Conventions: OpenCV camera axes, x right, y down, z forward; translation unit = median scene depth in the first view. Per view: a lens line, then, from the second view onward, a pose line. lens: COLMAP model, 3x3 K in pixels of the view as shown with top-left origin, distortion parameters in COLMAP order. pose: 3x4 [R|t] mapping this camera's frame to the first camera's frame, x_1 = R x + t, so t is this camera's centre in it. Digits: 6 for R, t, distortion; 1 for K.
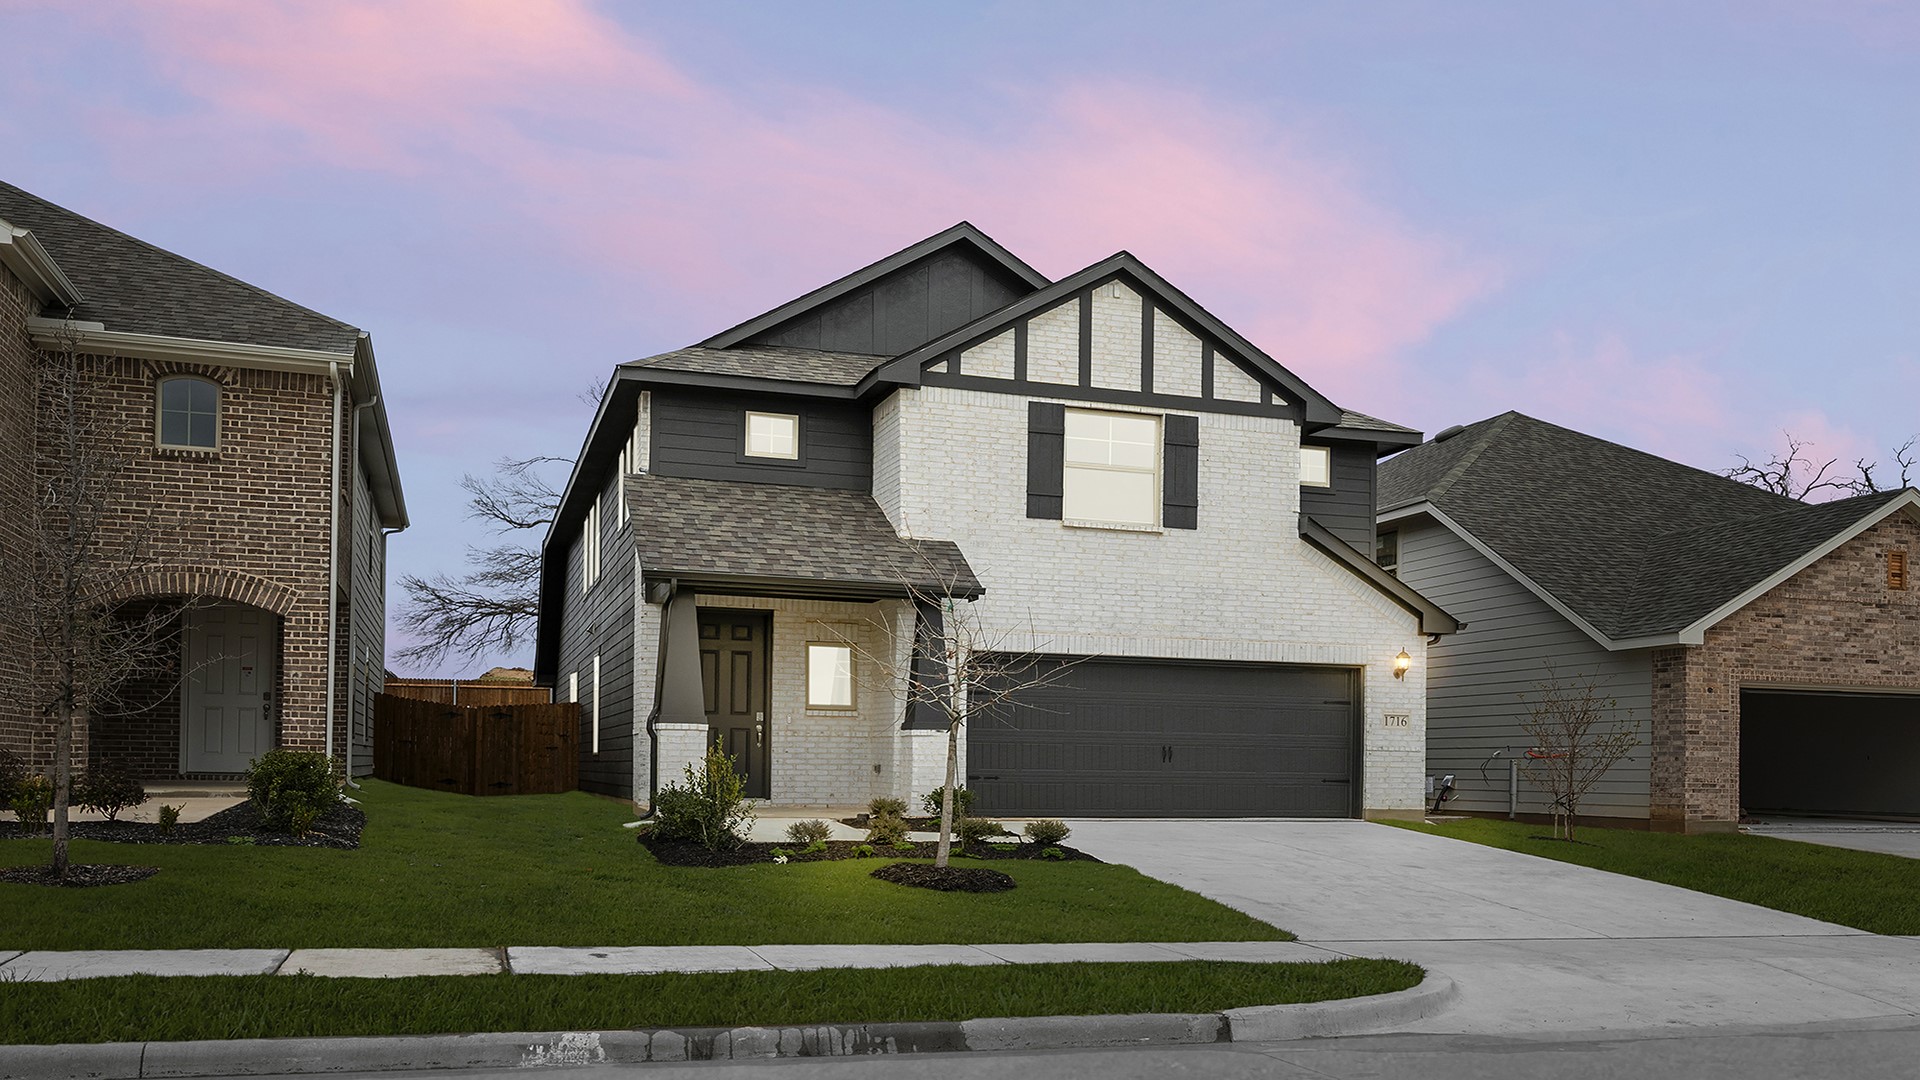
lens RADIAL K [[1293.9, 0, 960.0], [0, 1293.9, 540.0], [0, 0, 1]] dist [-0.001701, 0.000239]
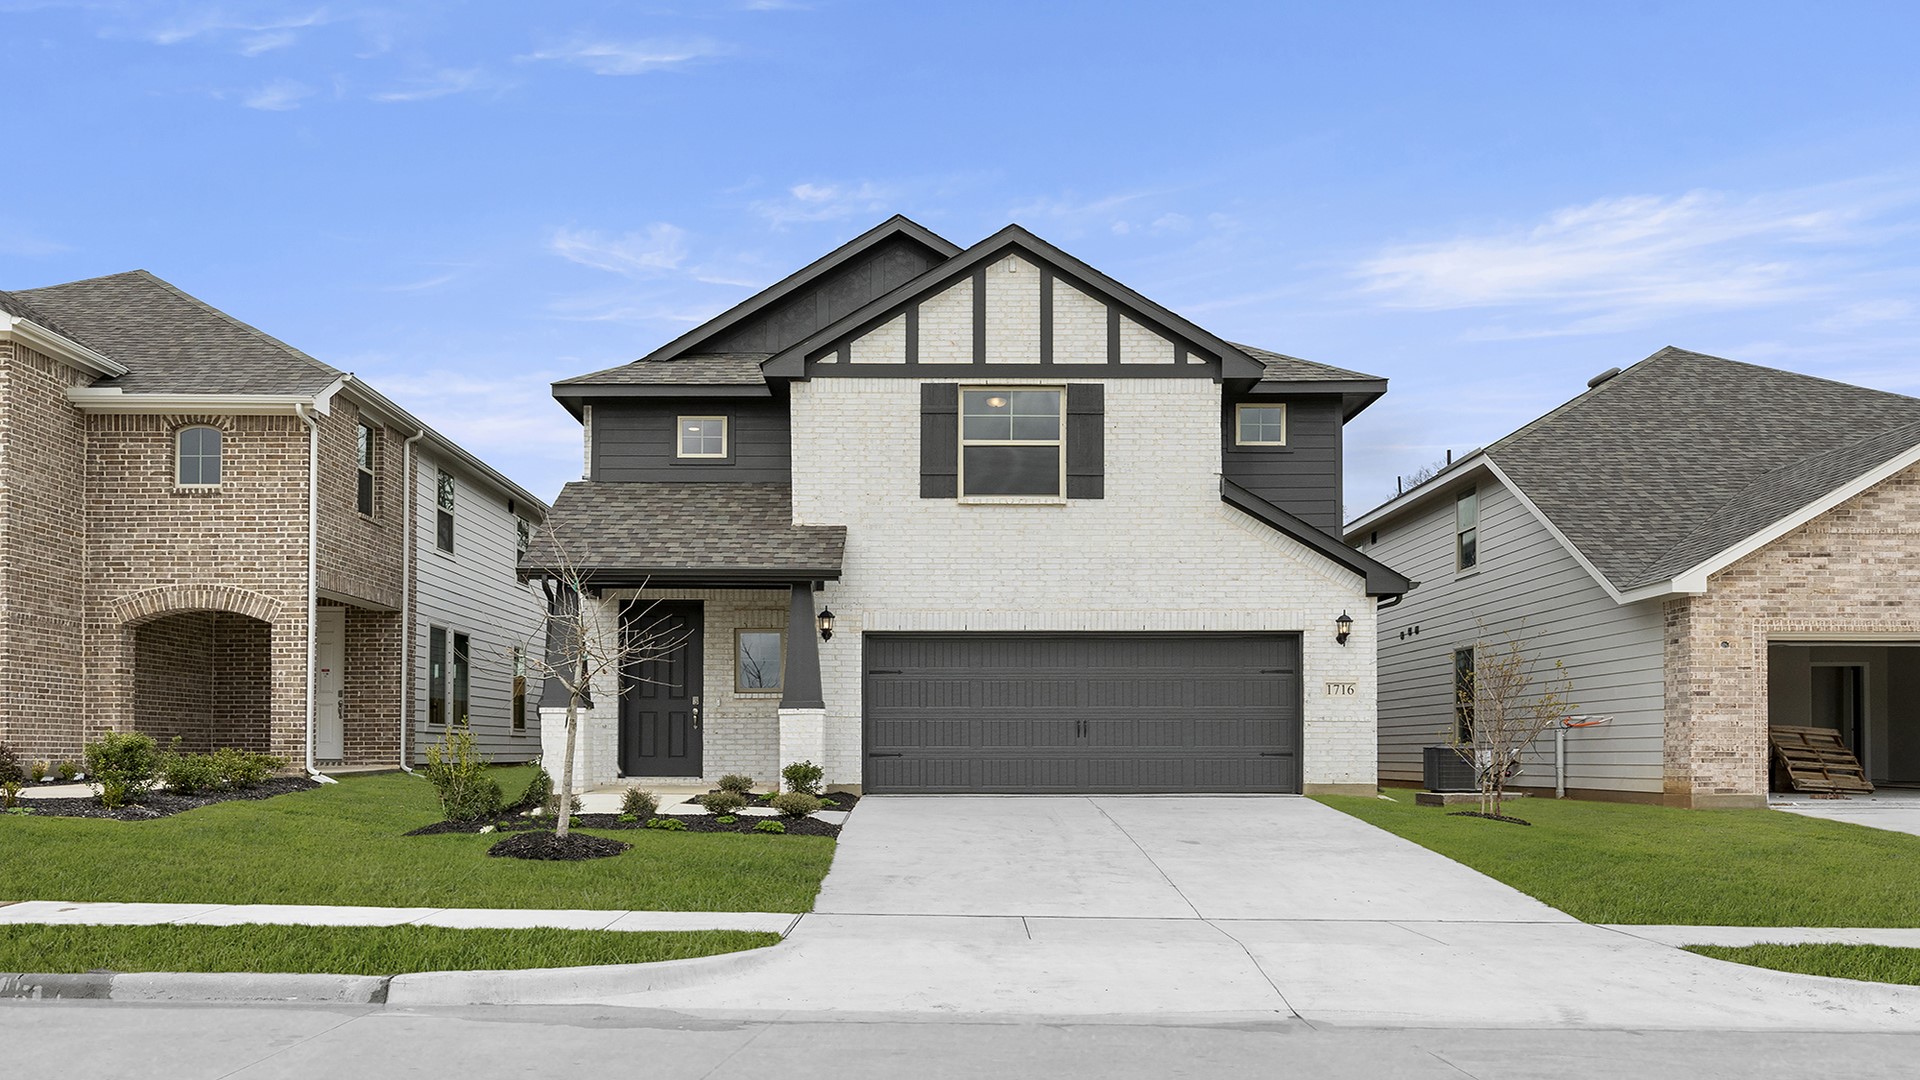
lens RADIAL K [[1232.9, 0, 960.0], [0, 1232.9, 540.0], [0, 0, 1]] dist [0.000667, -0.002627]
pose [[0.964157, -0.057425, -0.259044, 0.320286], [0.057956, 0.998303, -0.005591, 0.022073], [0.258926, -0.009623, 0.965849, 0.072200]]
